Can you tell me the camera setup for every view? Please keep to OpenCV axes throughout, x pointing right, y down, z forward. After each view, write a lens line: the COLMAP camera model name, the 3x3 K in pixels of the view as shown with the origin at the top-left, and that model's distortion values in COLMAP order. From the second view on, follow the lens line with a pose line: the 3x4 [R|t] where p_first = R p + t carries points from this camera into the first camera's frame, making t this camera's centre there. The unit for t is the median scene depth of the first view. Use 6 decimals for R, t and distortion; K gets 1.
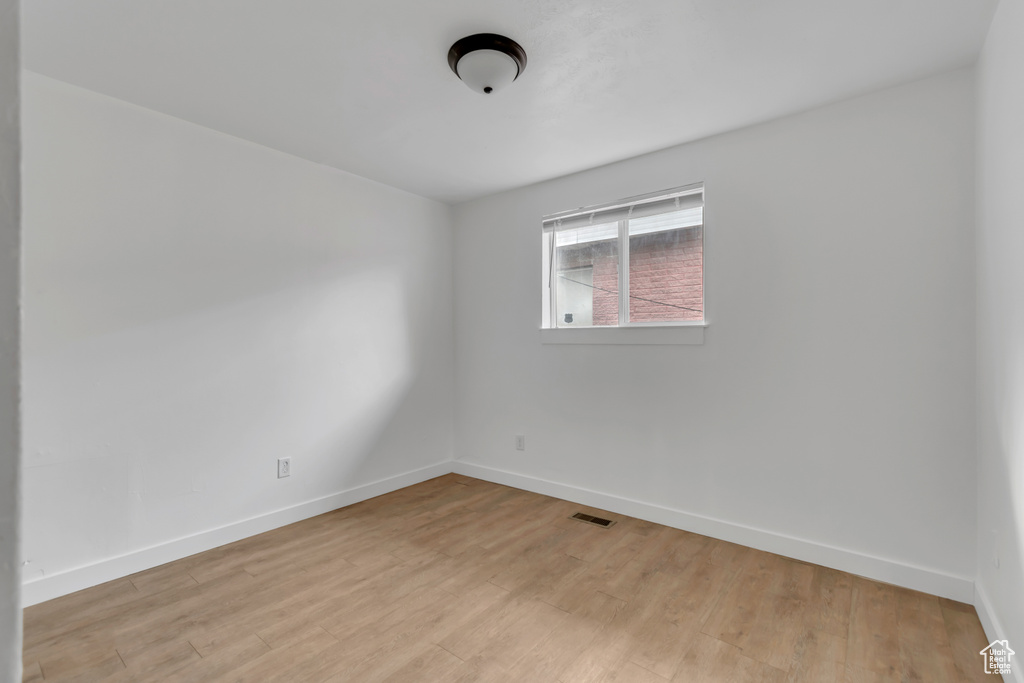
lens RADIAL K [[446.8, 0, 519.6], [0, 446.8, 344.7], [0, 0, 1]] dist [-0.000159, -0.000277]
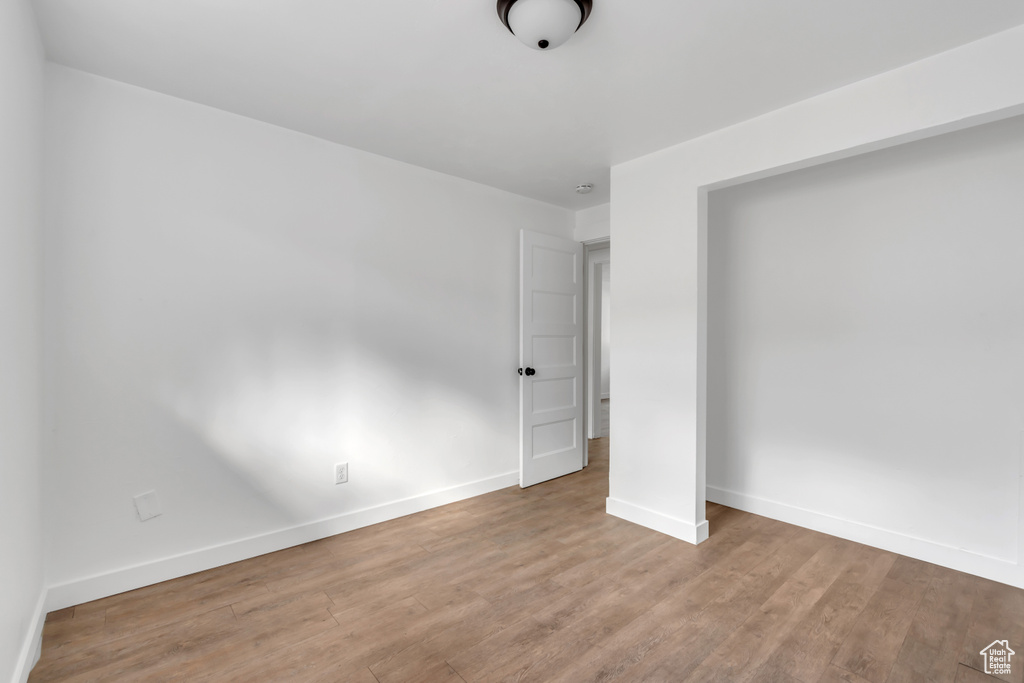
lens RADIAL K [[446.8, 0, 519.6], [0, 446.8, 344.7], [0, 0, 1]] dist [-0.000159, -0.000277]
pose [[-0.982533, -0.005137, 0.186016, -0.192882], [-0.002772, 0.999912, 0.012968, -0.019221], [-0.186066, 0.012226, -0.982461, 1.923714]]
